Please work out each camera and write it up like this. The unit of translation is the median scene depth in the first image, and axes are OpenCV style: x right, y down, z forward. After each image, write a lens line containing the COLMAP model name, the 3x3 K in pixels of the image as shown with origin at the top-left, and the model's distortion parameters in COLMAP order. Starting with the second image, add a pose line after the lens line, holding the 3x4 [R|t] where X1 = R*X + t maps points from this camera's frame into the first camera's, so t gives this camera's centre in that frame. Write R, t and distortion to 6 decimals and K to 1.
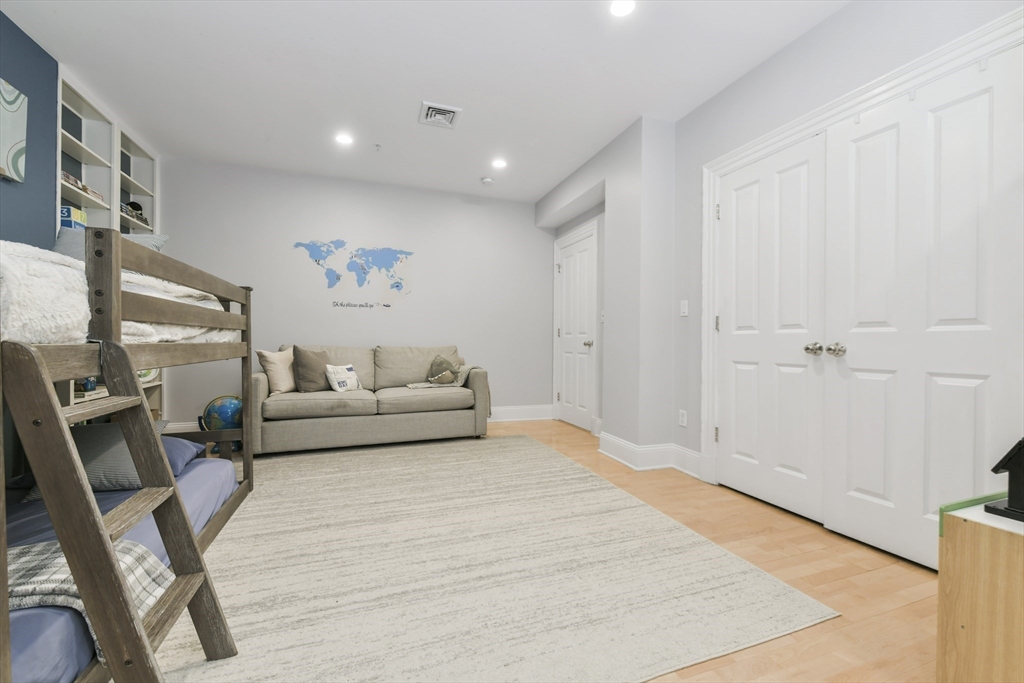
lens RADIAL K [[423.8, 0, 512.0], [0, 423.8, 341.5], [0, 0, 1]] dist [-0.000524, -0.000533]
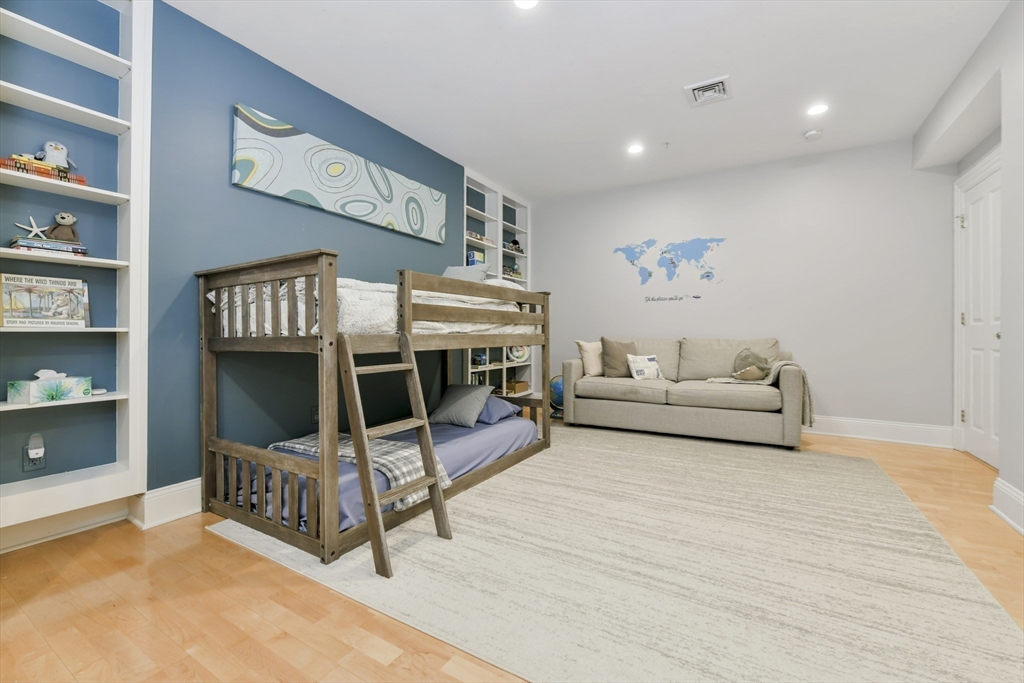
lens RADIAL K [[418.0, 0, 523.3], [0, 418.0, 330.4], [0, 0, 1]] dist [-0.001629, -0.000375]
pose [[0.644080, -0.010098, -0.764891, 0.288694], [0.002245, 0.999934, -0.011311, 0.004619], [0.764955, 0.005568, 0.644060, 0.101447]]
